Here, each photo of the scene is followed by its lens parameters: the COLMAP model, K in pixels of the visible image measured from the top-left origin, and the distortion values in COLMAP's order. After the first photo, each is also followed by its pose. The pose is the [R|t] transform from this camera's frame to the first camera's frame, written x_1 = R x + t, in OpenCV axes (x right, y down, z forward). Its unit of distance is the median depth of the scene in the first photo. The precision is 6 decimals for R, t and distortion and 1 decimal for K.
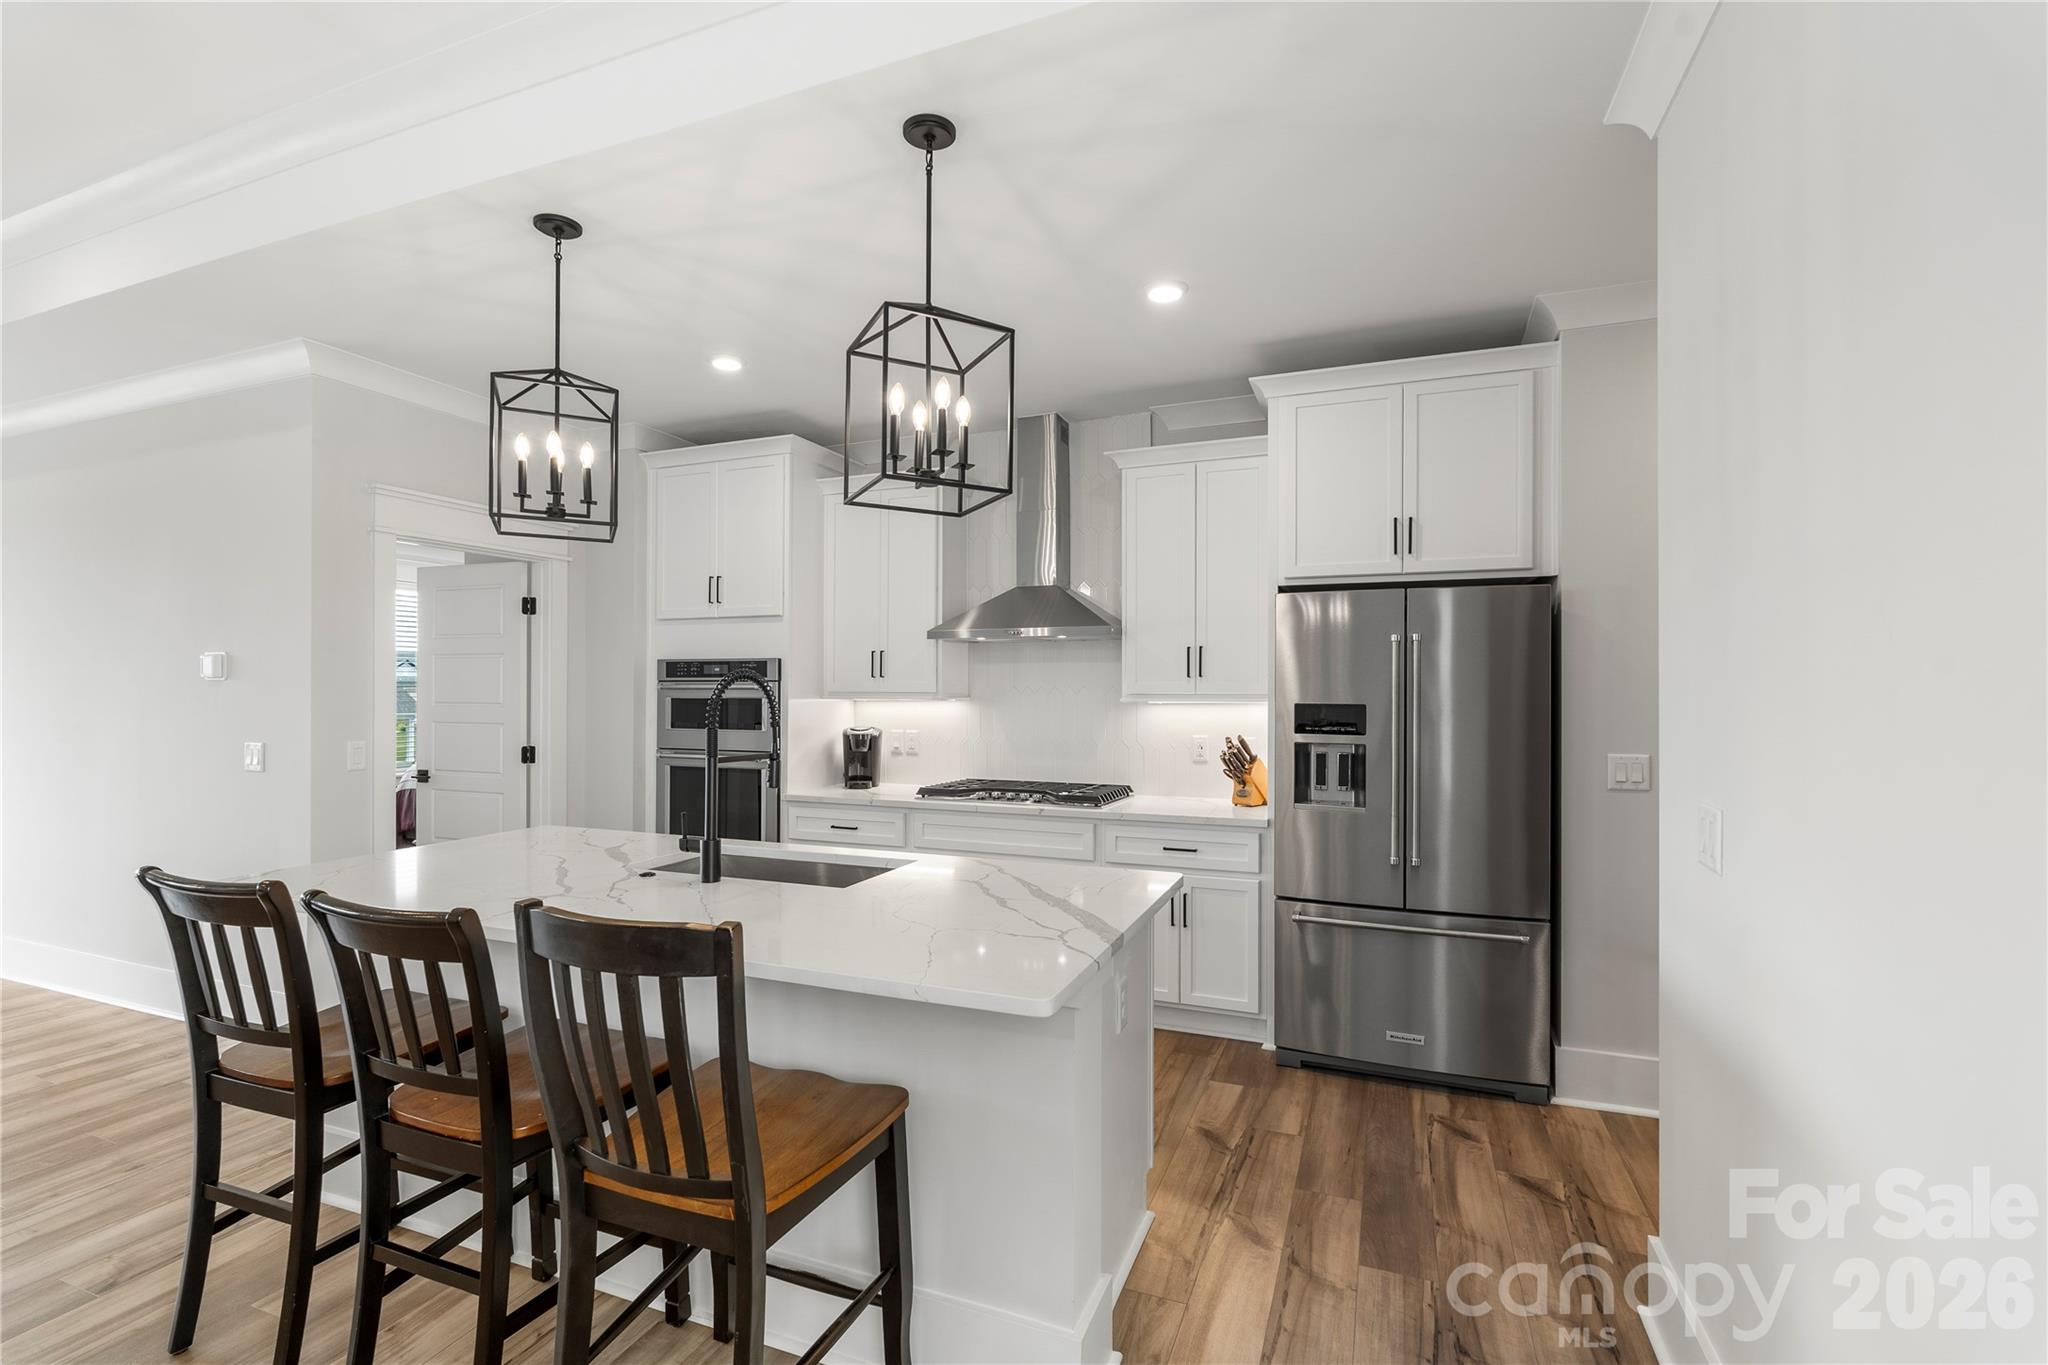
lens RADIAL K [[918.0, 0, 1018.5], [0, 918.0, 684.6], [0, 0, 1]] dist [0.002785, 0.000160]
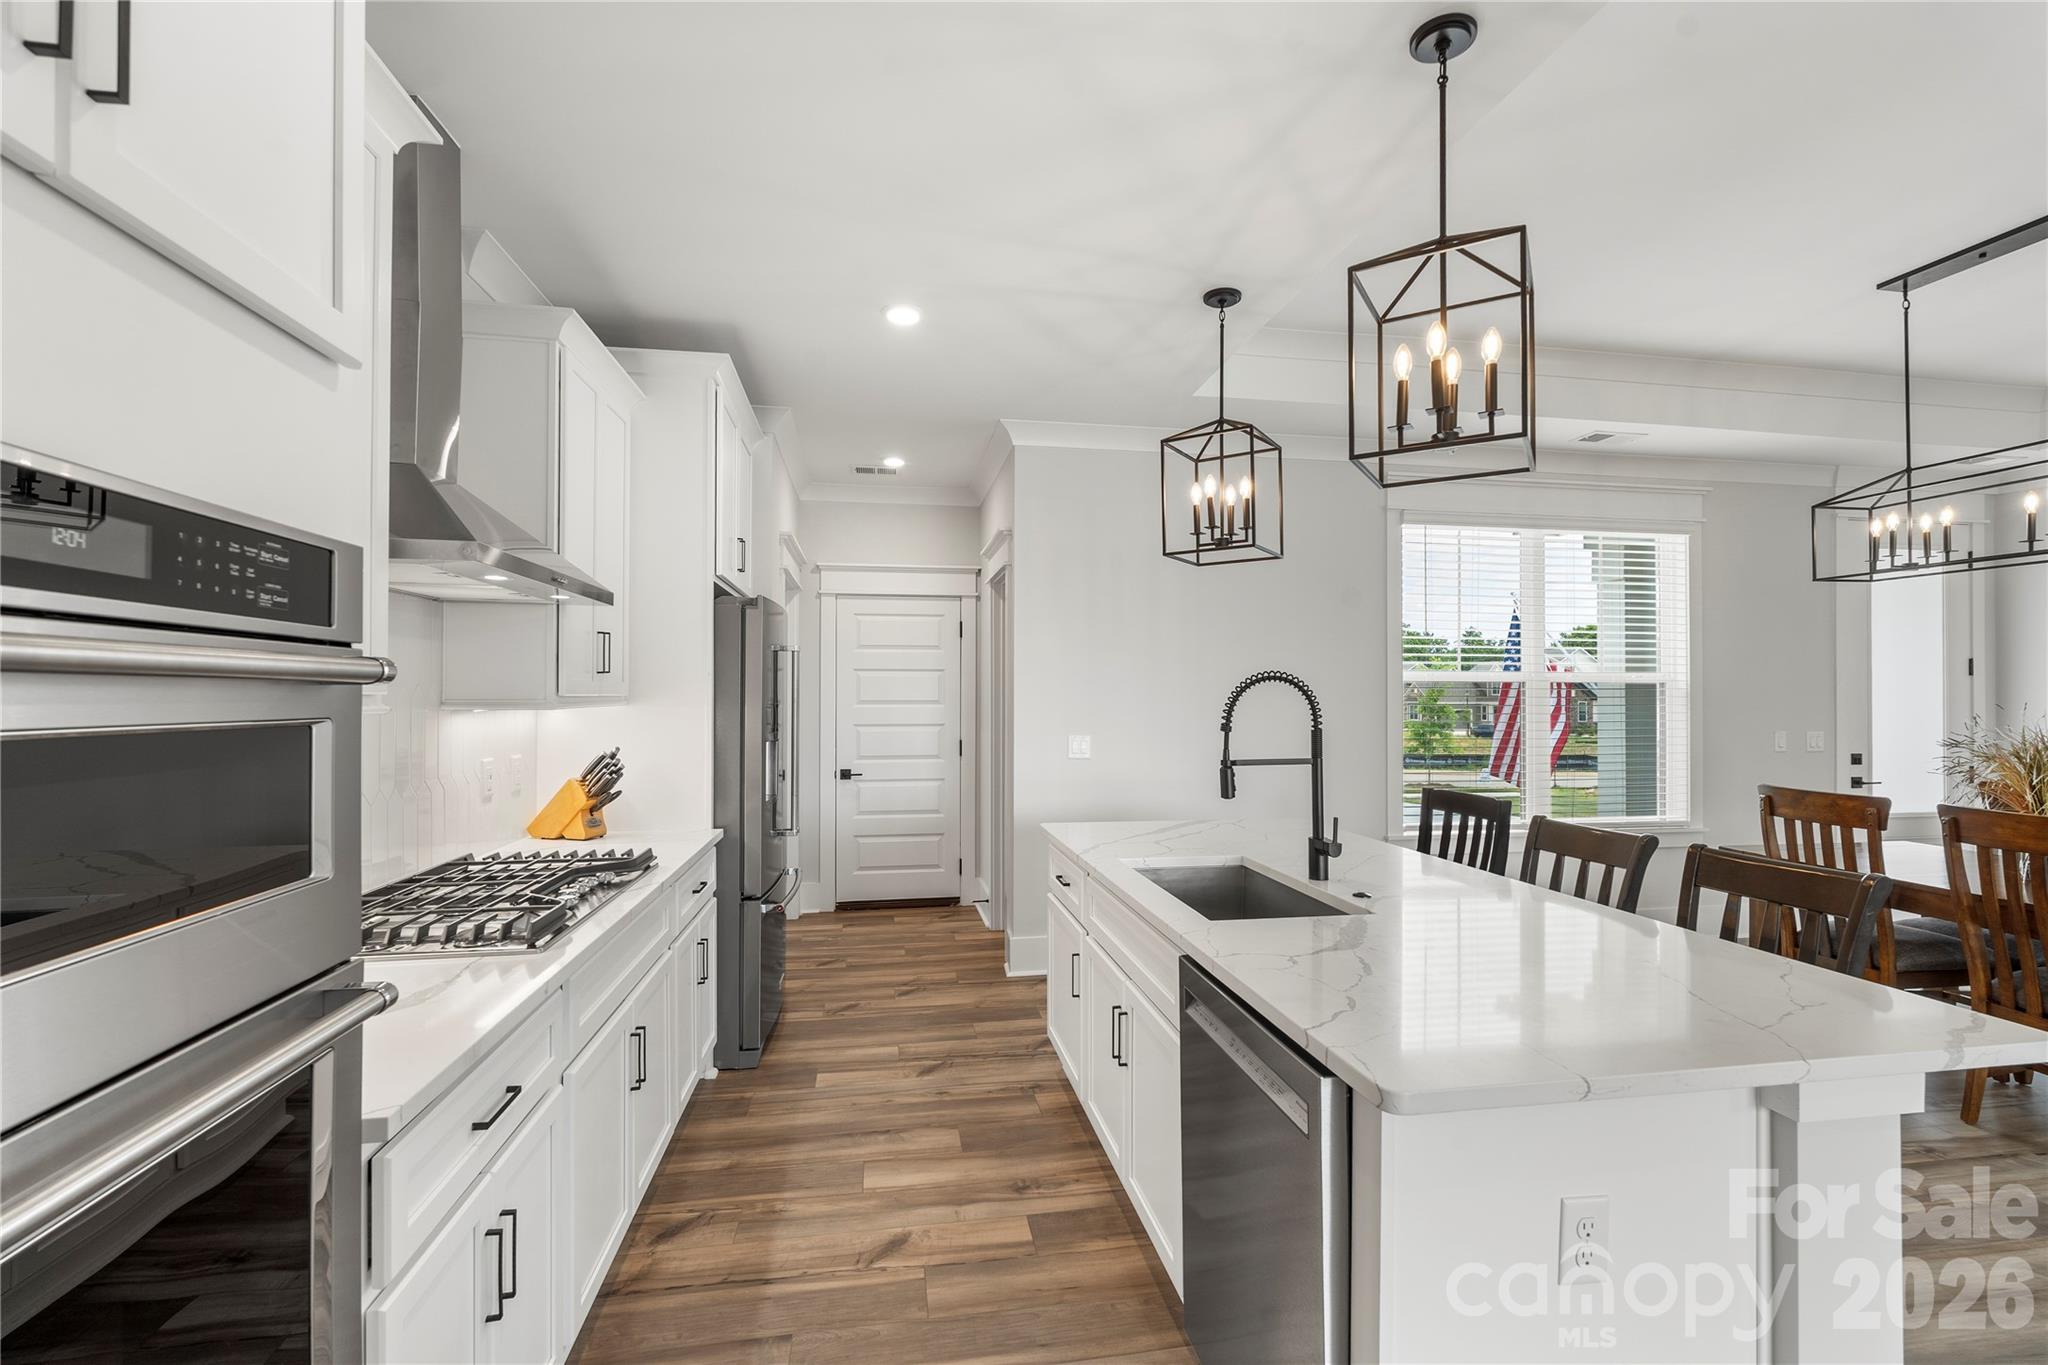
lens RADIAL K [[899.8, 0, 1031.0], [0, 899.8, 686.6], [0, 0, 1]] dist [-0.000448, -0.000196]
pose [[-0.525038, 0.006465, 0.851054, -0.686561], [-0.004157, 0.999940, -0.010161, 0.008510], [-0.851069, -0.008873, -0.524979, 1.219726]]
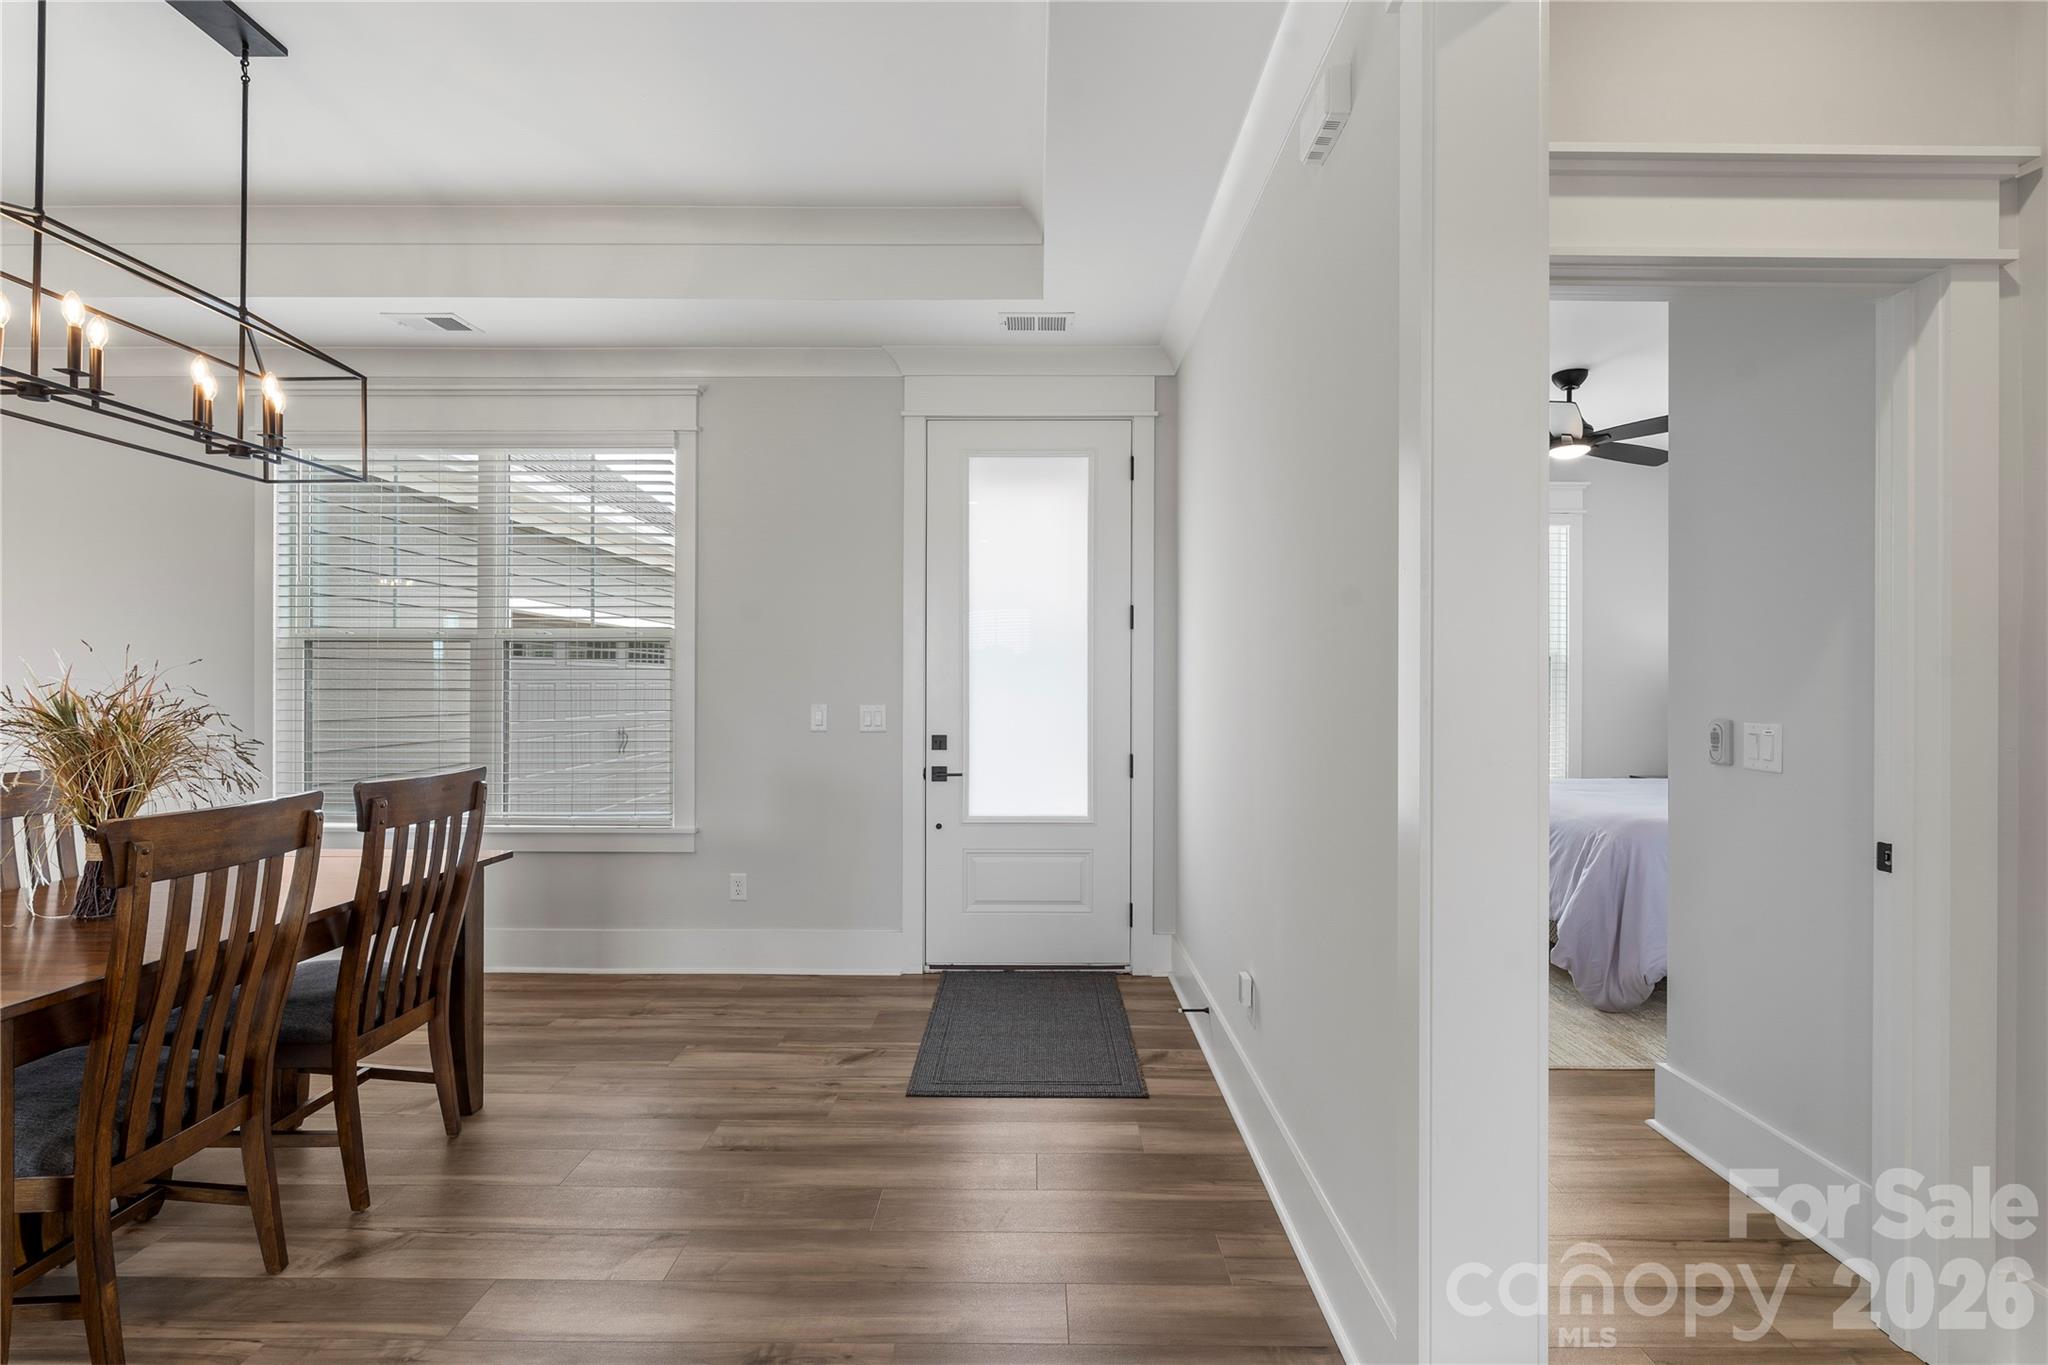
lens RADIAL K [[899.8, 0, 1031.0], [0, 899.8, 686.6], [0, 0, 1]] dist [-0.000448, -0.000196]
pose [[-0.367860, -0.002975, 0.929877, -1.217261], [-0.004371, 0.999989, 0.001470, 0.036804], [-0.929871, -0.003524, -0.367869, -0.436396]]
